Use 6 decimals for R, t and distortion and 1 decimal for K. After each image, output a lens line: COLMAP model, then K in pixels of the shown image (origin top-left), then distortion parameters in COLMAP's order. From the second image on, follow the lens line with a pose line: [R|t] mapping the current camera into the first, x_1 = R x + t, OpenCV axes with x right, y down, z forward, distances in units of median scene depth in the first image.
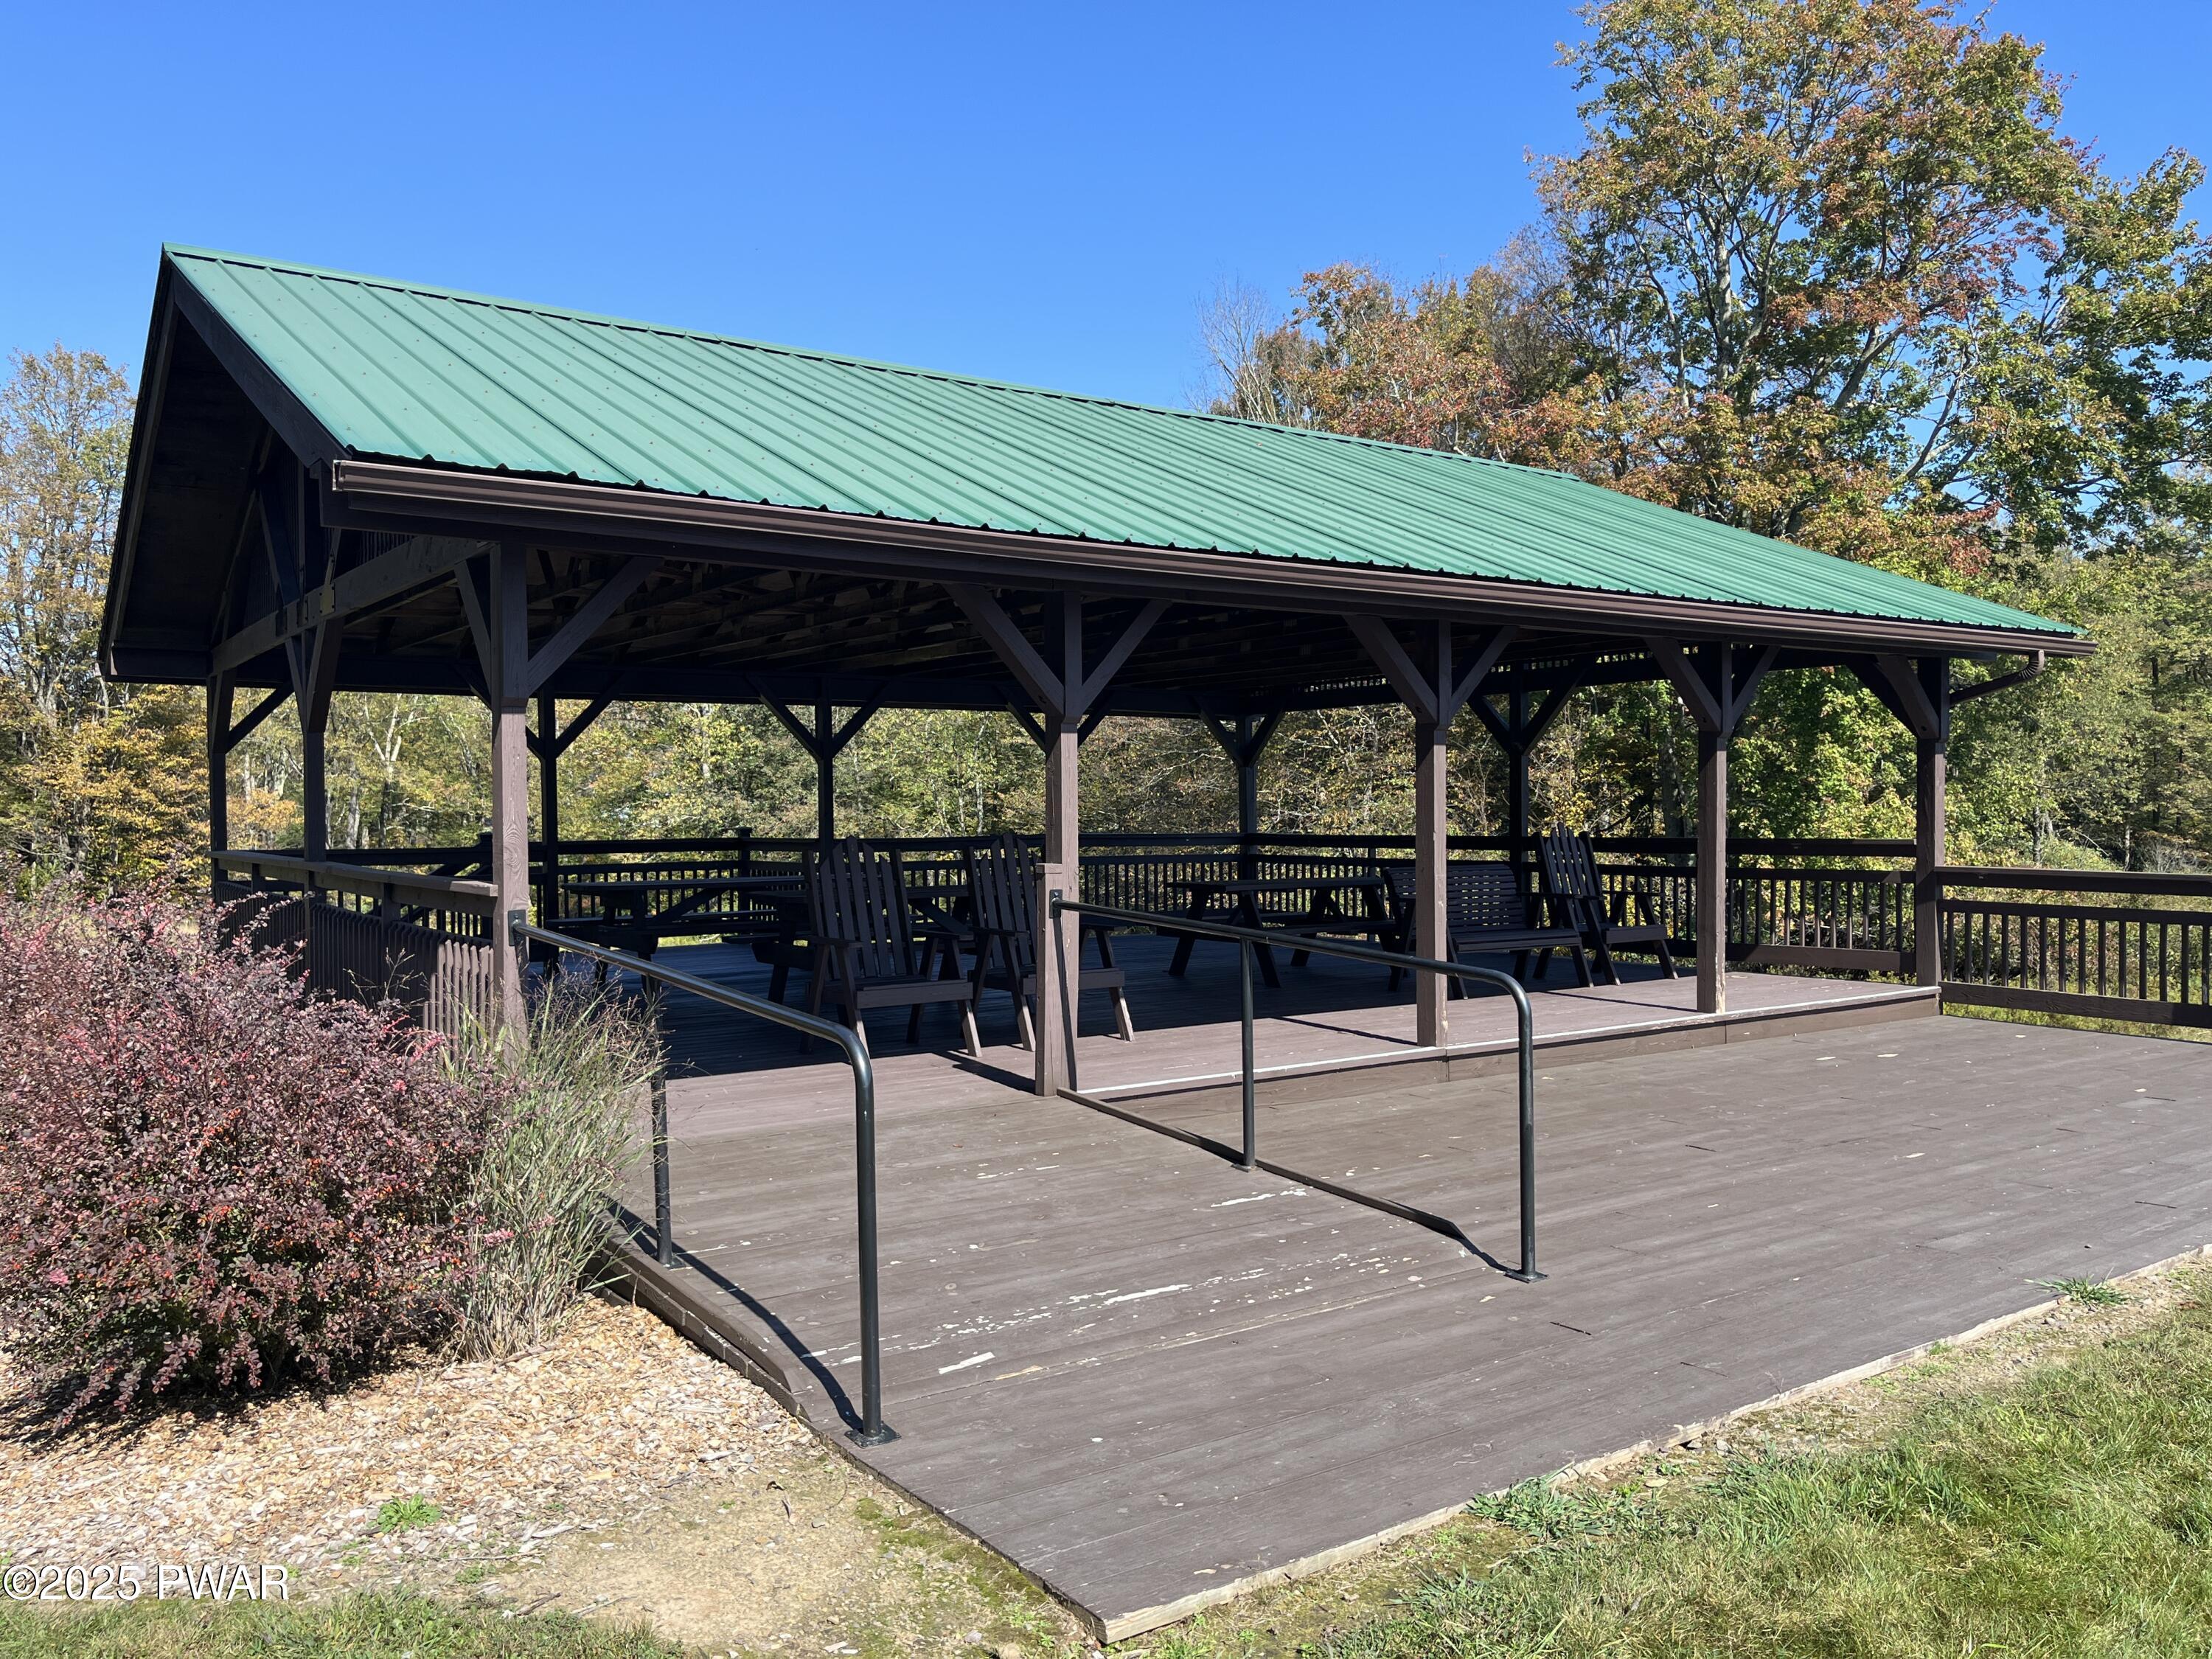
lens RADIAL K [[1559.8, 0, 1106.0], [0, 1559.8, 829.5], [0, 0, 1]] dist [0.068778, -0.093065]
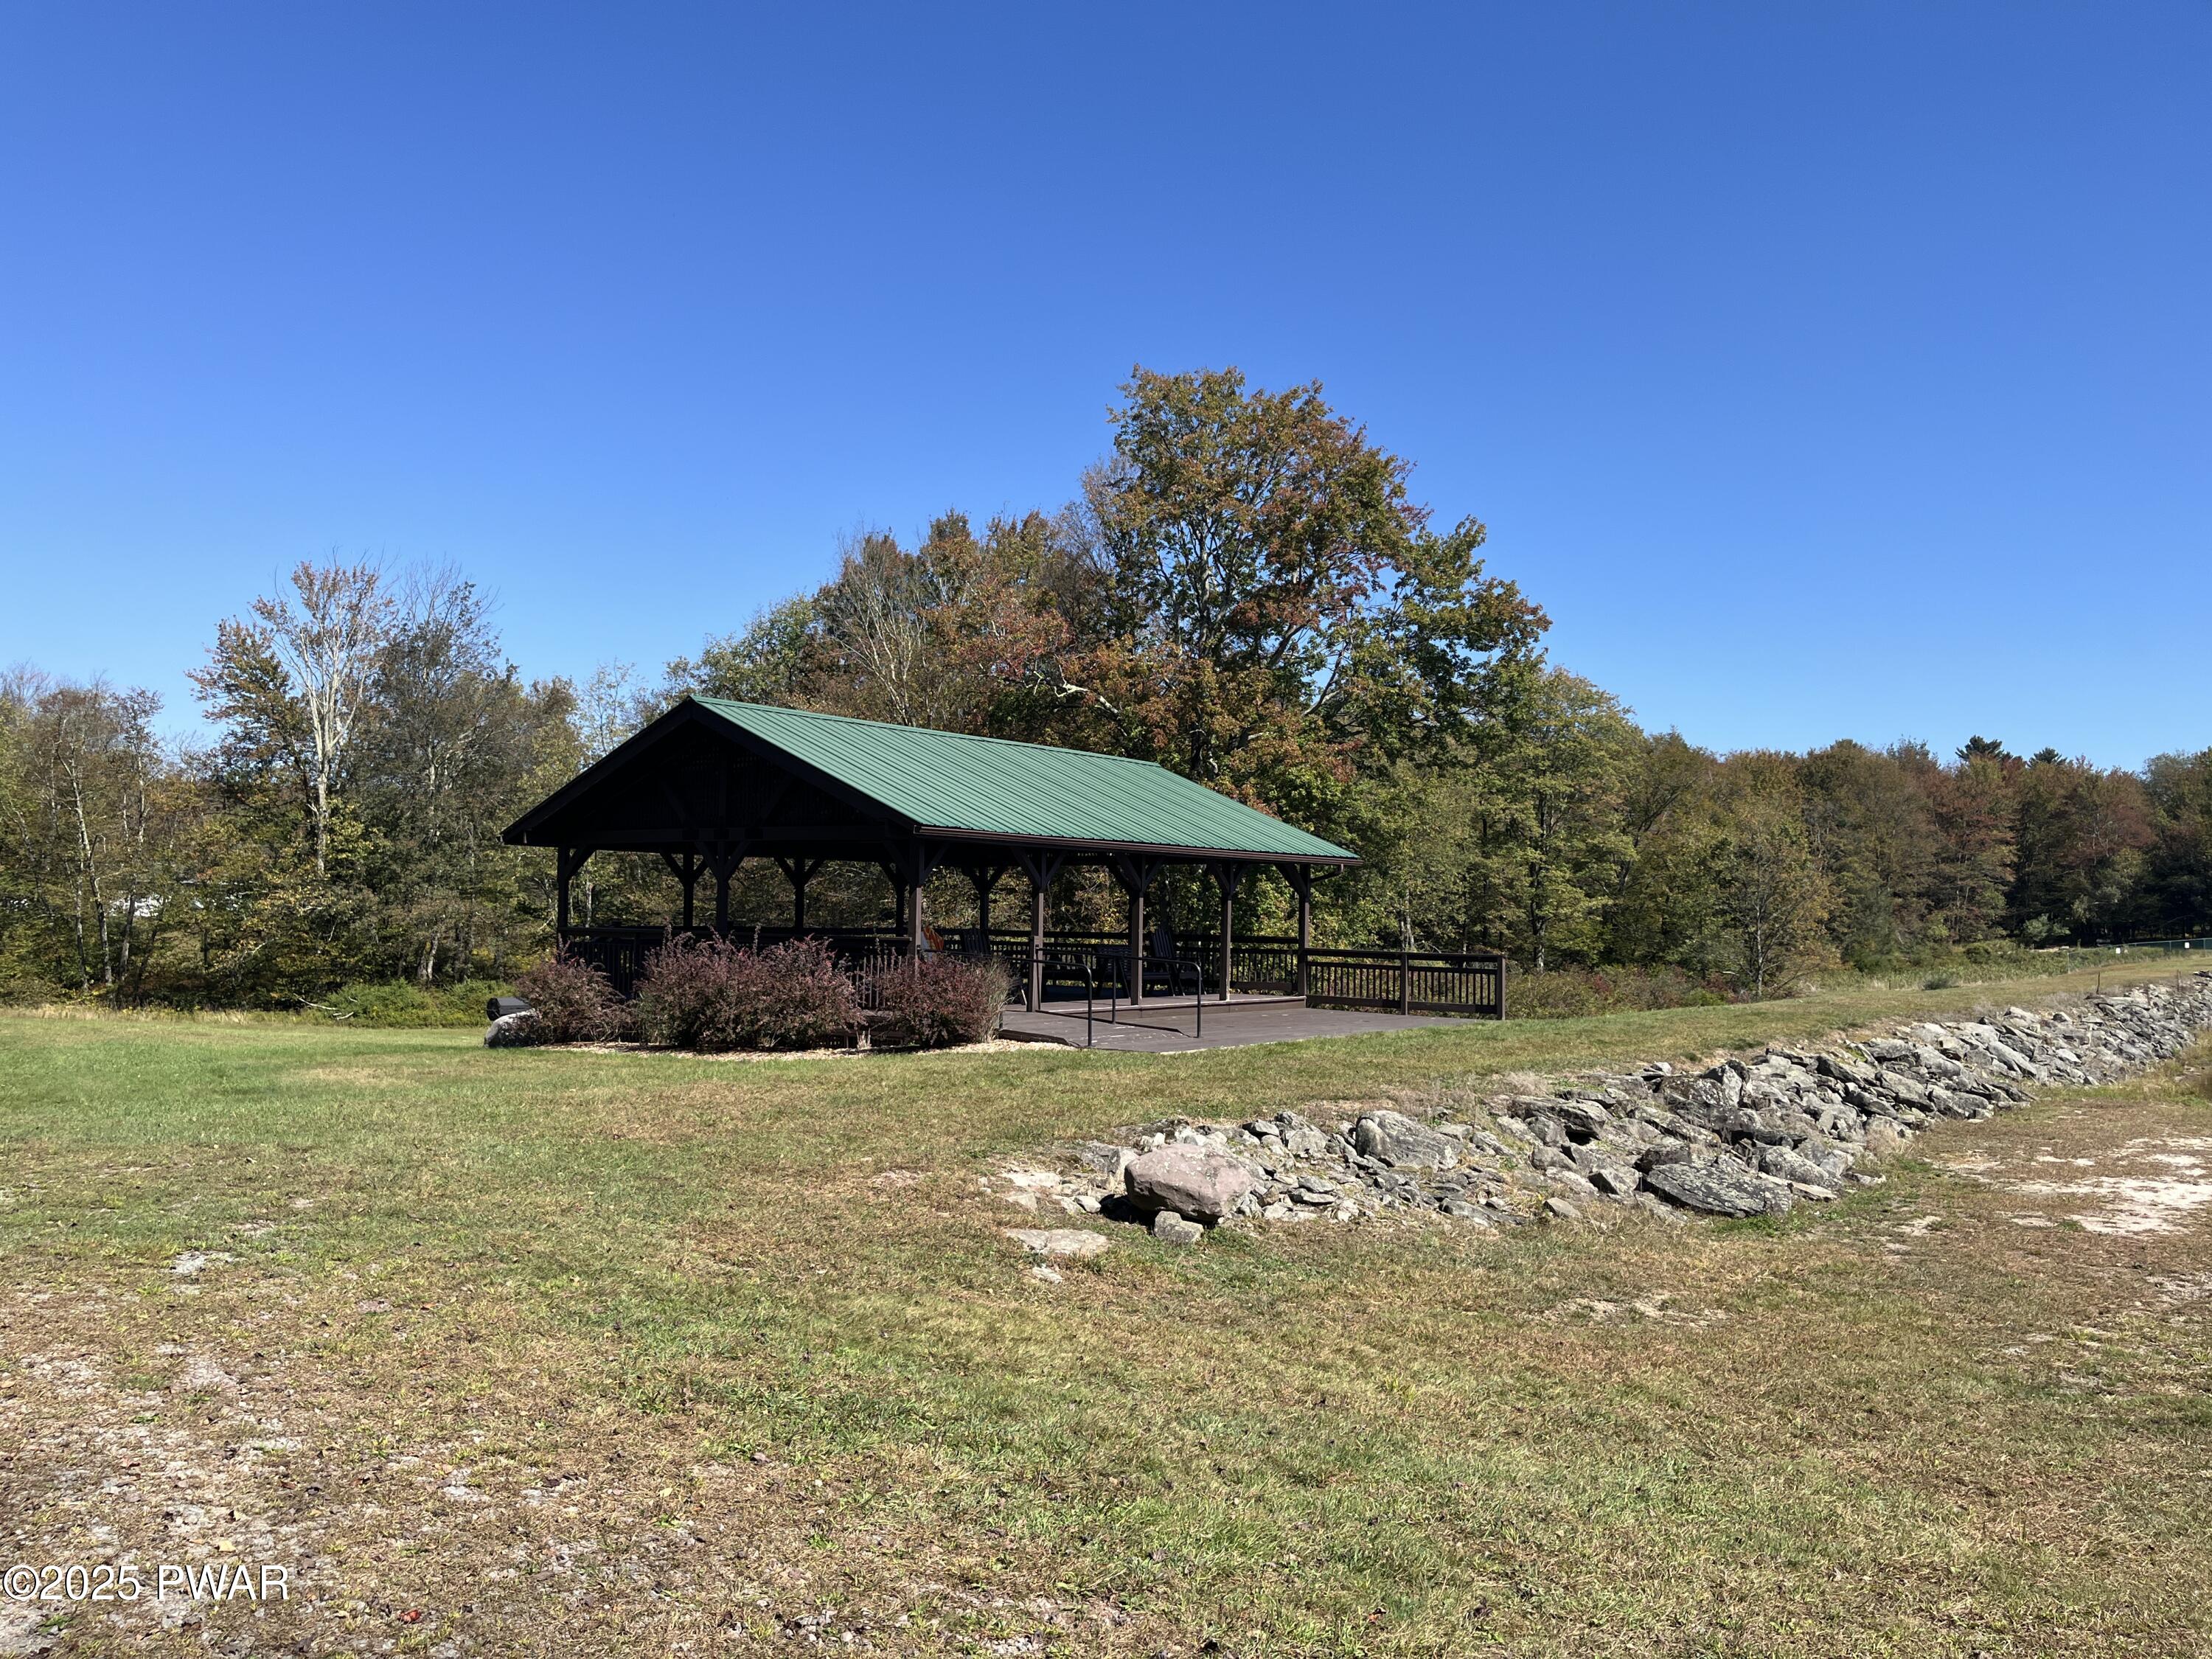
lens RADIAL K [[1834.3, 0, 1106.0], [0, 1834.3, 829.5], [0, 0, 1]] dist [0.171581, 0.000381]
pose [[0.941547, 0.040226, 0.334471, -0.279944], [-0.022023, 0.998071, -0.058039, 0.002093], [-0.336161, 0.047280, 0.940617, -0.618817]]
